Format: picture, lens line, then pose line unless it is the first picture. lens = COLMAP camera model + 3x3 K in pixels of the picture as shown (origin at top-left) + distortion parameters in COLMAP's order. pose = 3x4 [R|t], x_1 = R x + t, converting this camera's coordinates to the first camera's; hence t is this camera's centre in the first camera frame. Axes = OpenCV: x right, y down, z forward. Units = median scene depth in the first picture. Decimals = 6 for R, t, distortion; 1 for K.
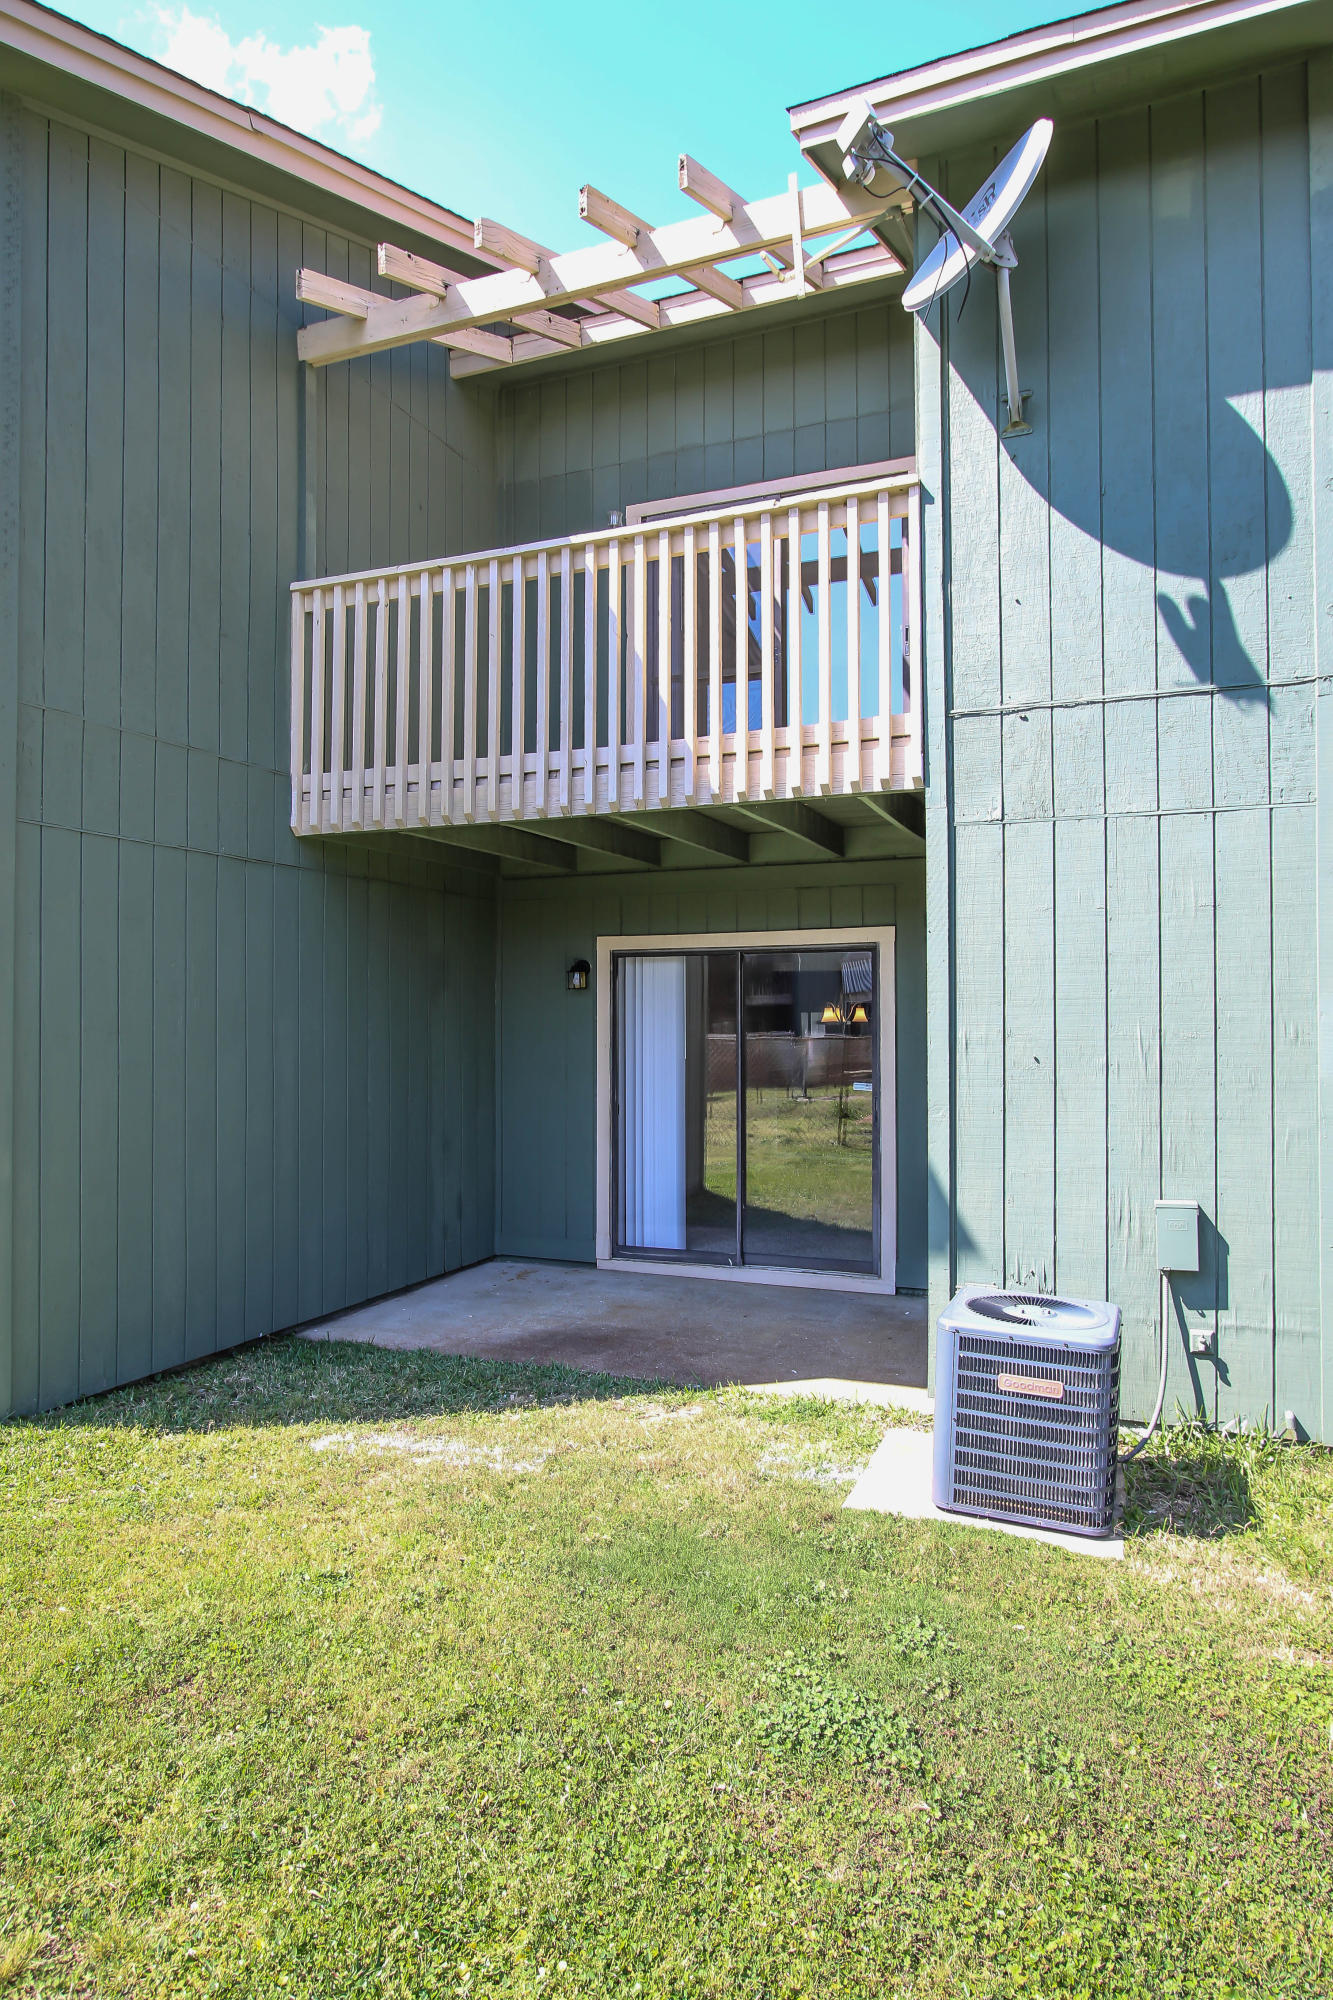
lens RADIAL K [[1198.8, 0, 669.5], [0, 1198.8, 1005.1], [0, 0, 1]] dist [-0.029918, -0.001798]
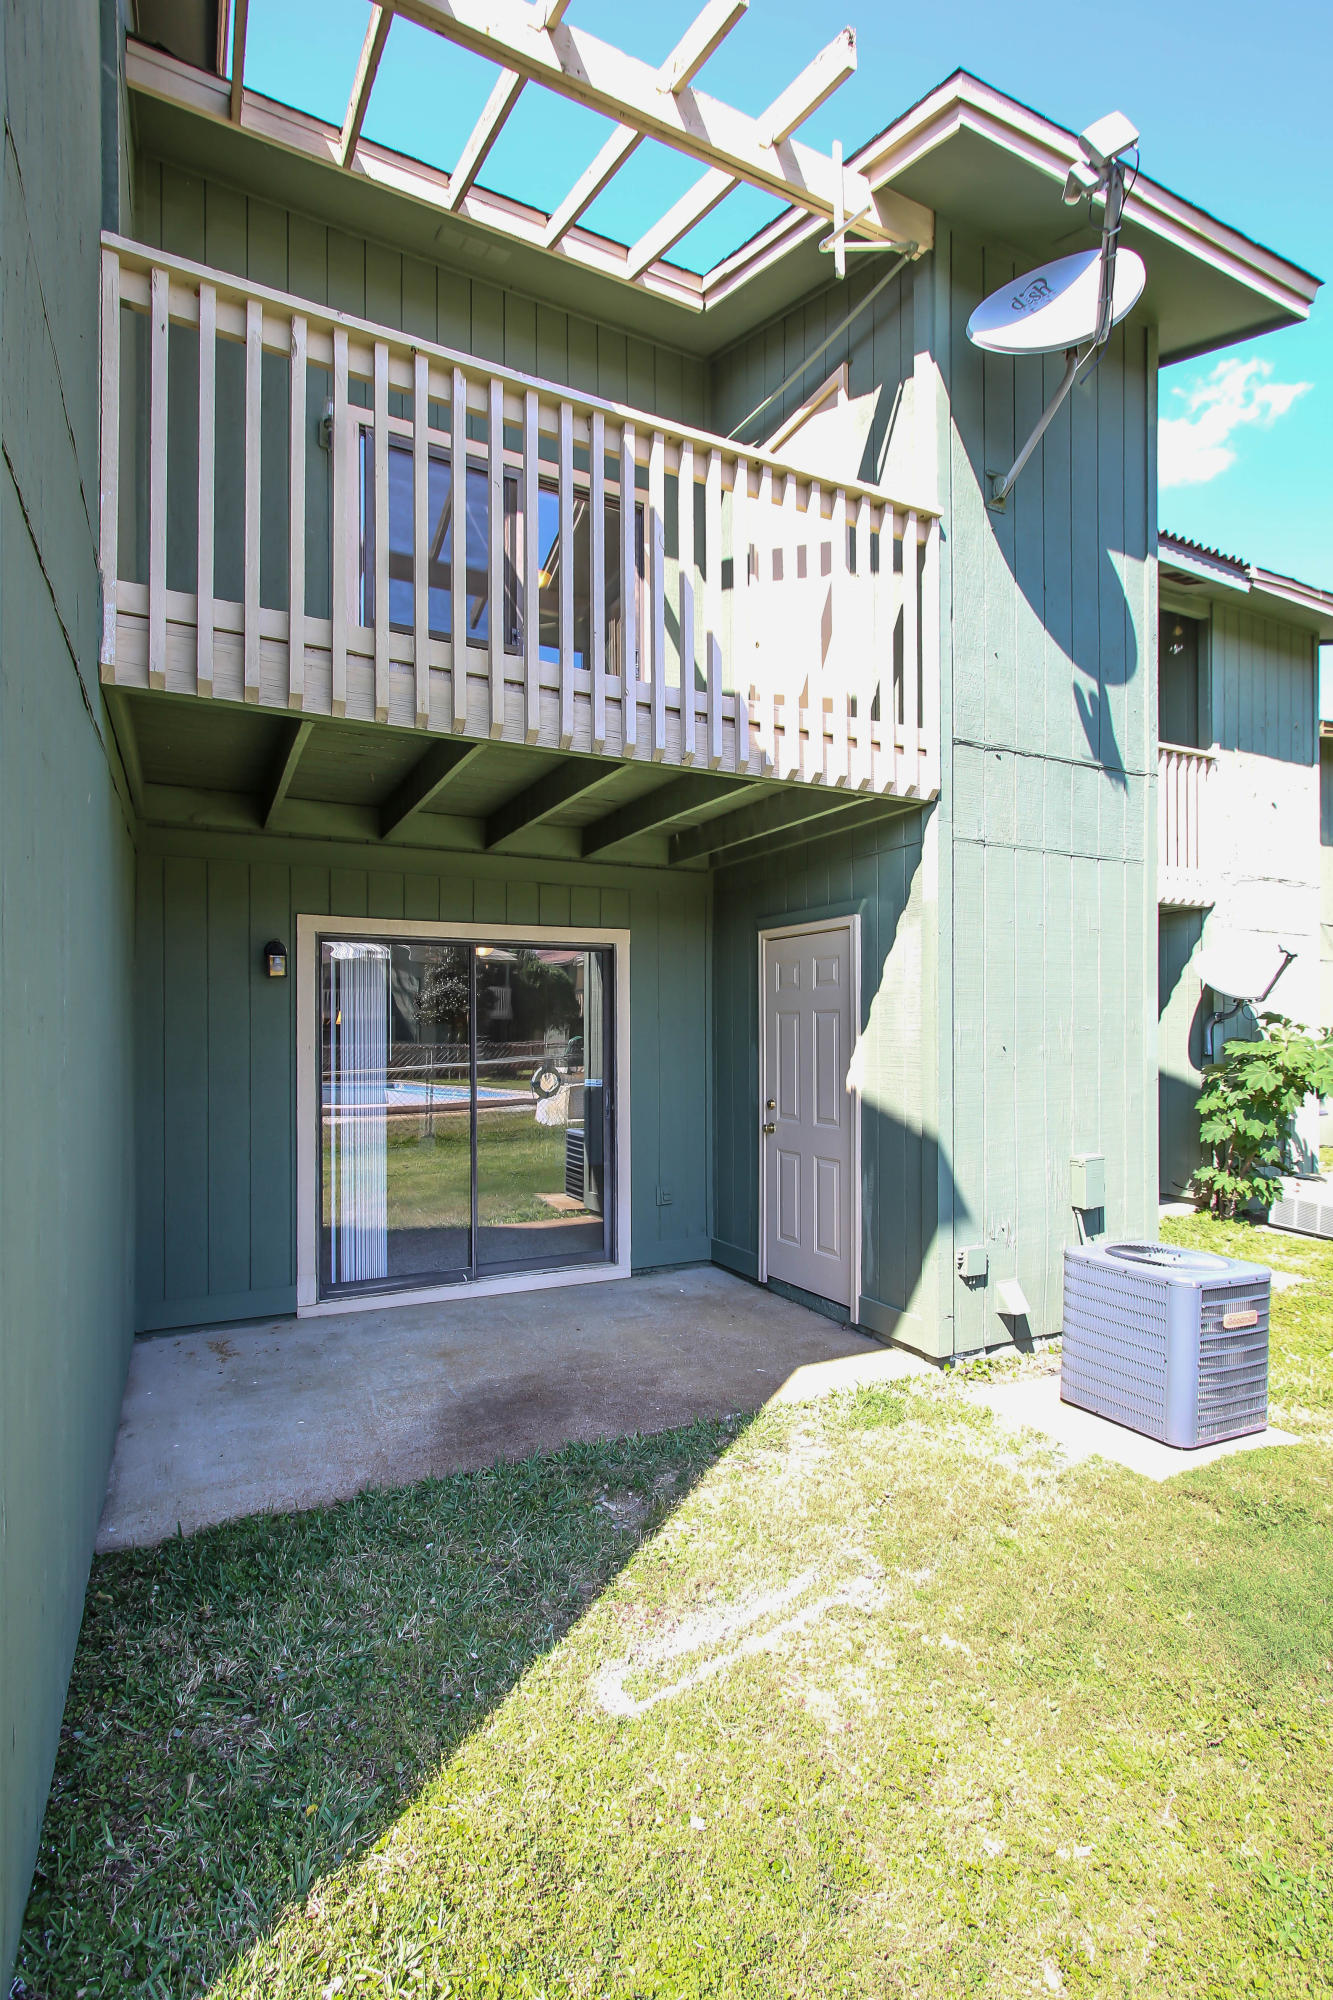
lens RADIAL K [[919.3, 0, 617.0], [0, 919.3, 1025.9], [0, 0, 1]] dist [-0.007364, 0.003300]
pose [[0.666005, 0.009590, 0.745886, -0.513393], [-0.012142, 0.999924, -0.002014, 0.025022], [-0.745849, -0.007715, 0.666071, 0.559843]]
